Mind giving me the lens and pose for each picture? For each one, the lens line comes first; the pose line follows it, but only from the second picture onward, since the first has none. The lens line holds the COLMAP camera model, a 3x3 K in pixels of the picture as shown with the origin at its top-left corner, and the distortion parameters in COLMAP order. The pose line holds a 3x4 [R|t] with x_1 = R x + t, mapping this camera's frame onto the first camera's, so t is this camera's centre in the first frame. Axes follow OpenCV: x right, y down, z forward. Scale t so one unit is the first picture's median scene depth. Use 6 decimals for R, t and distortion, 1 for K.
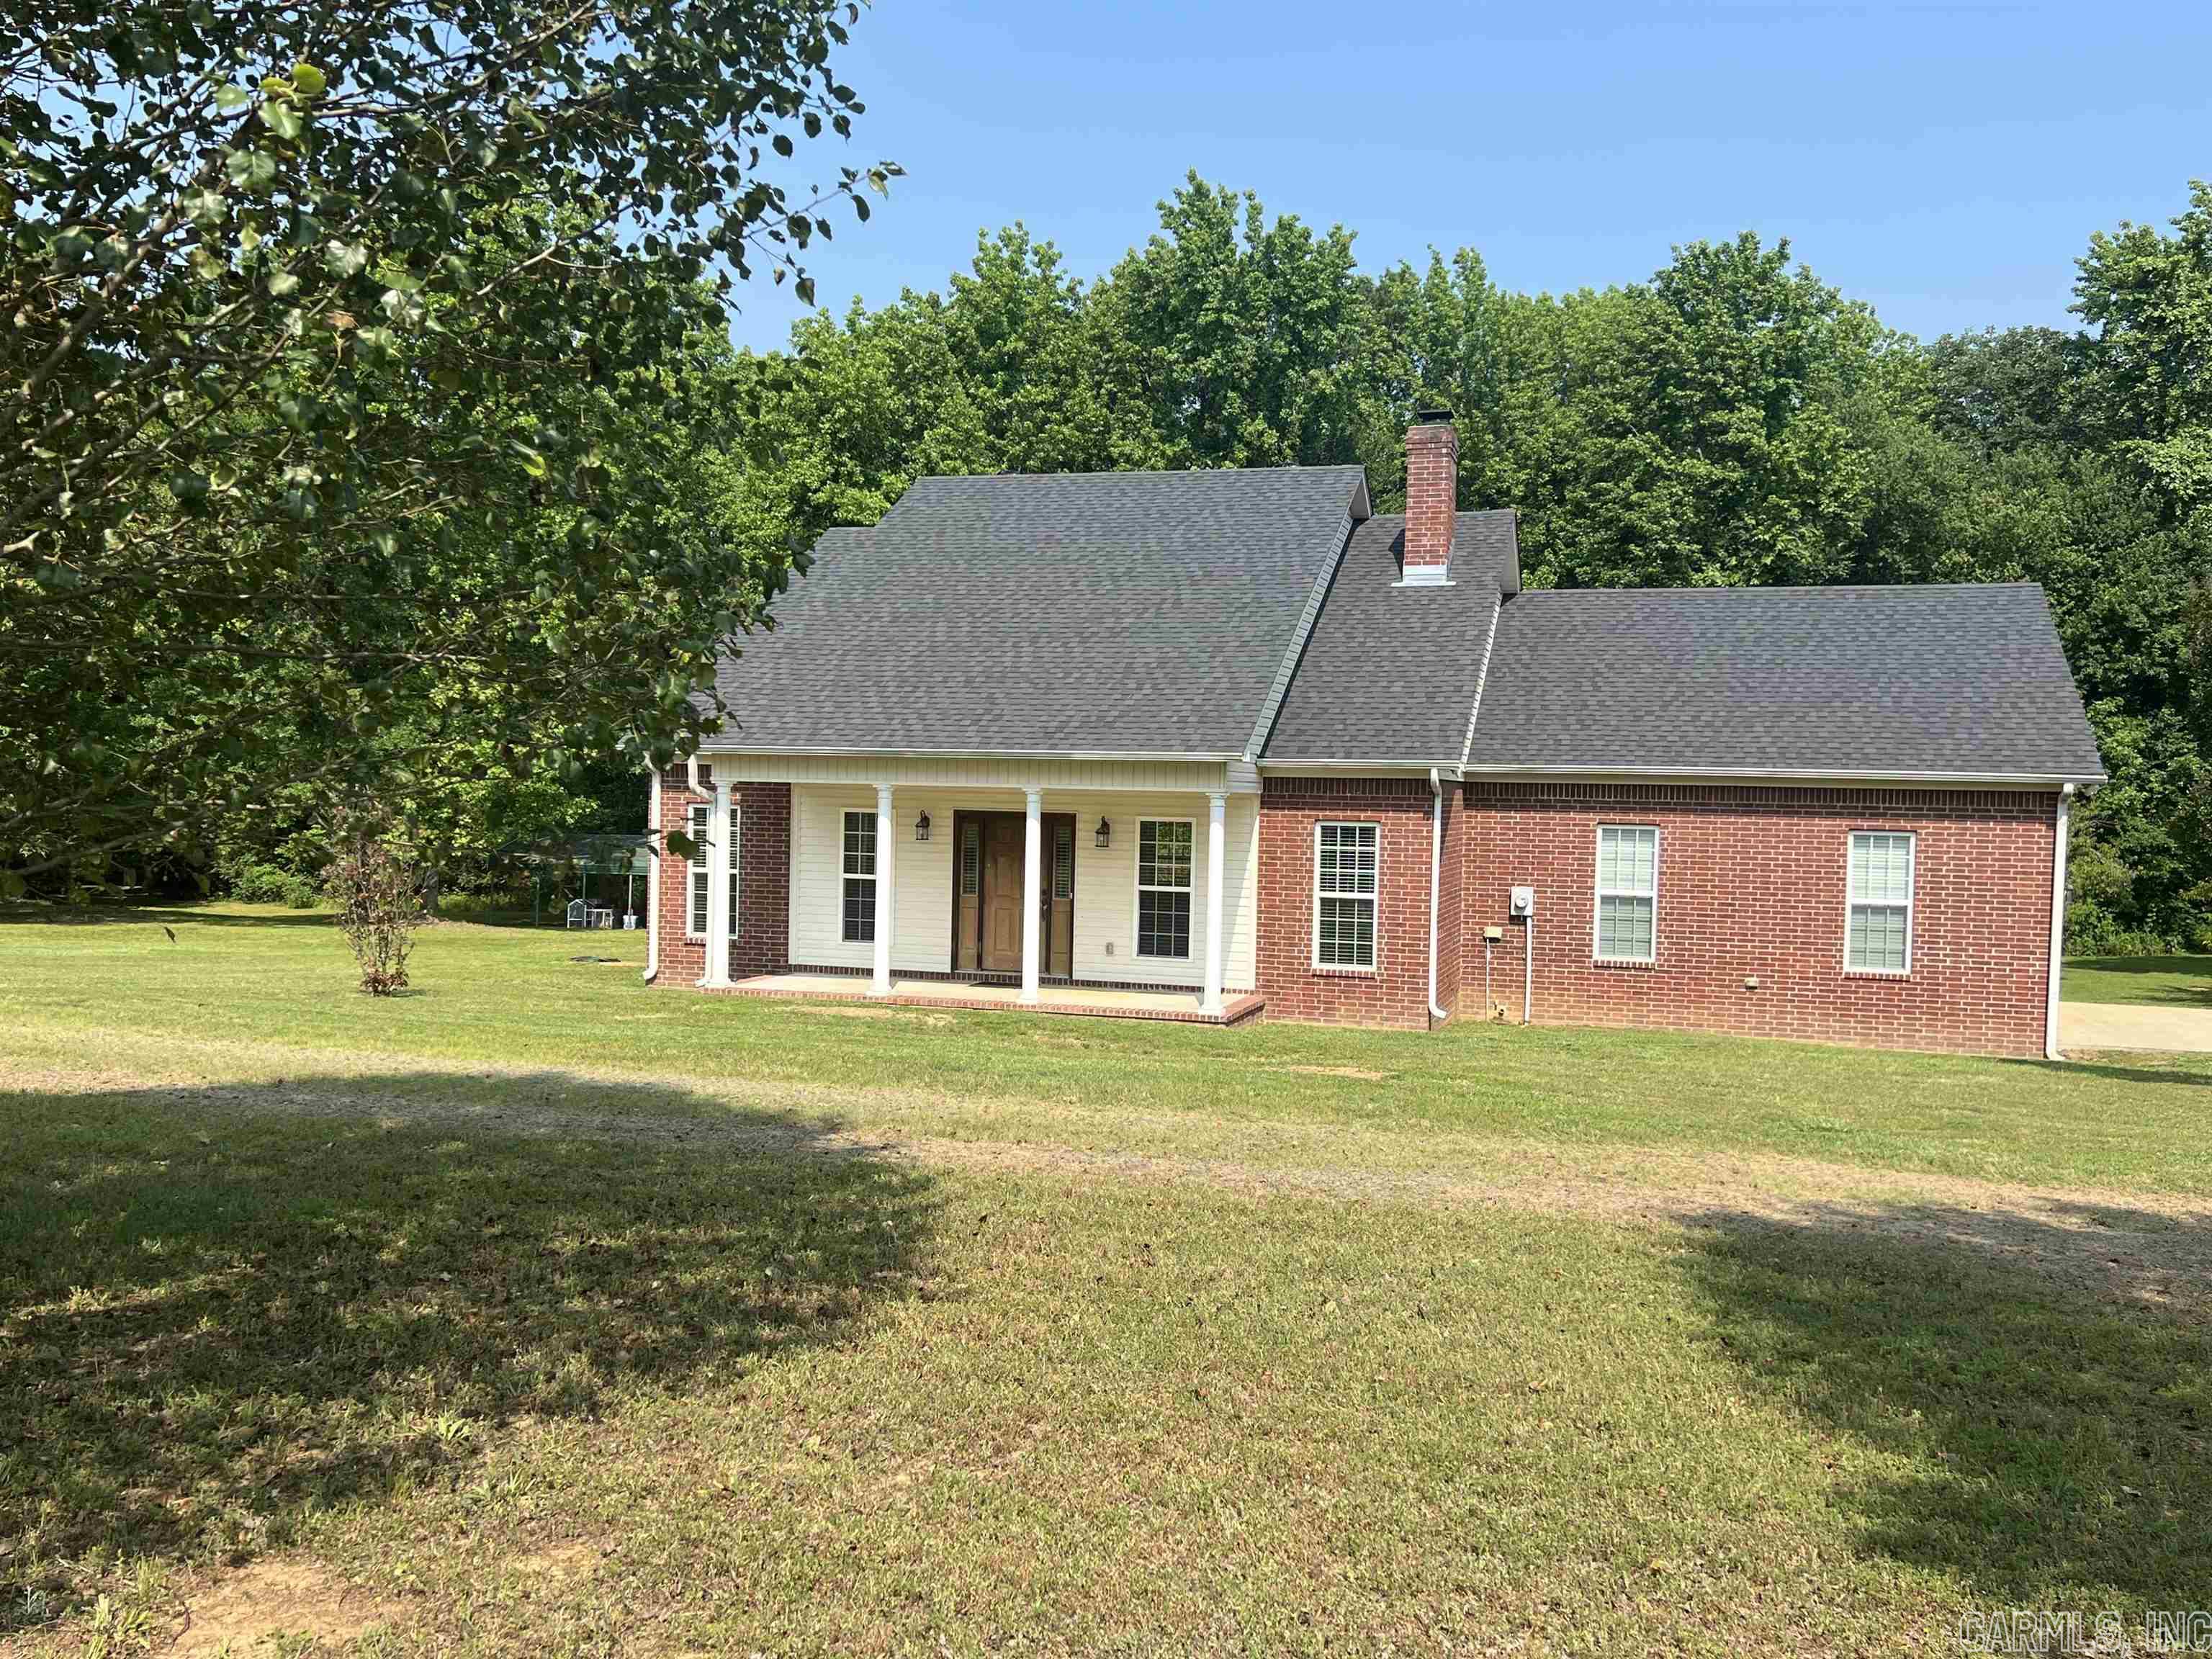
lens RADIAL K [[1908.4, 0, 1106.9], [0, 1908.4, 818.9], [0, 0, 1]] dist [0.075053, -0.021071]
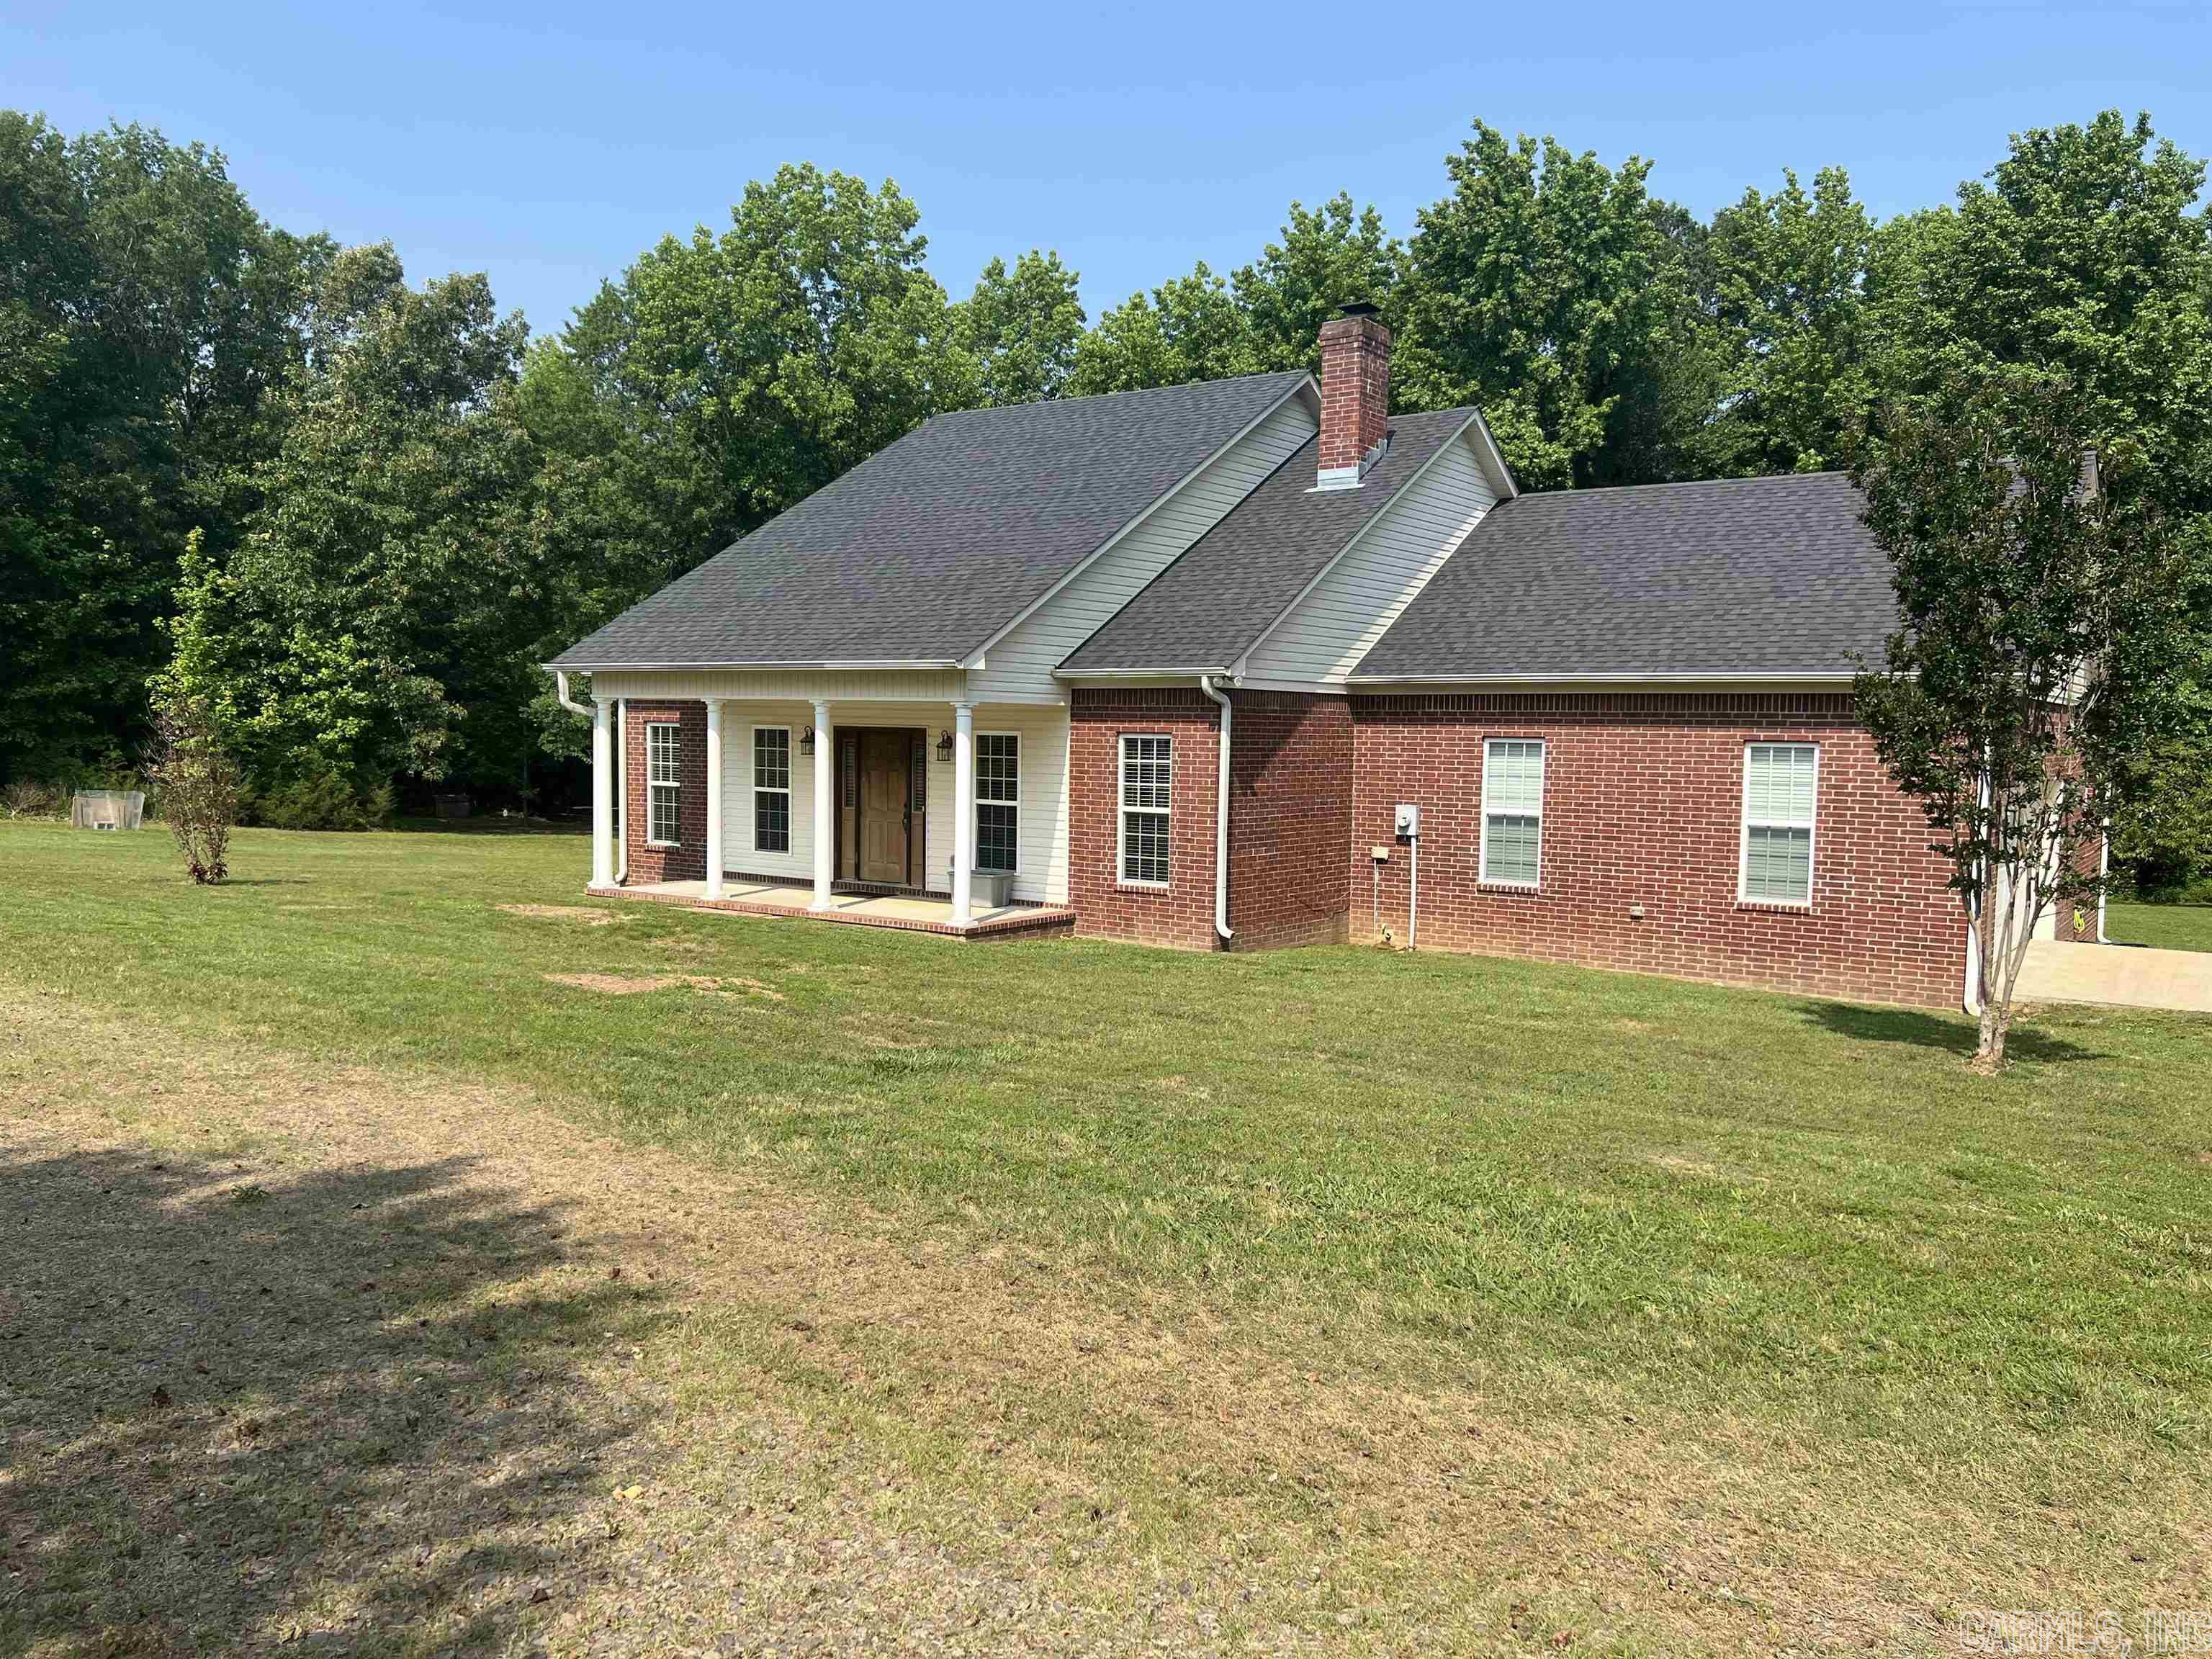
lens RADIAL K [[1662.4, 0, 1109.1], [0, 1662.4, 838.7], [0, 0, 1]] dist [0.038324, -0.037570]
pose [[0.945432, 0.014816, -0.325483, 0.347124], [-0.000093, 0.998978, 0.045205, 0.015046], [0.325820, -0.042708, 0.944467, 0.179014]]
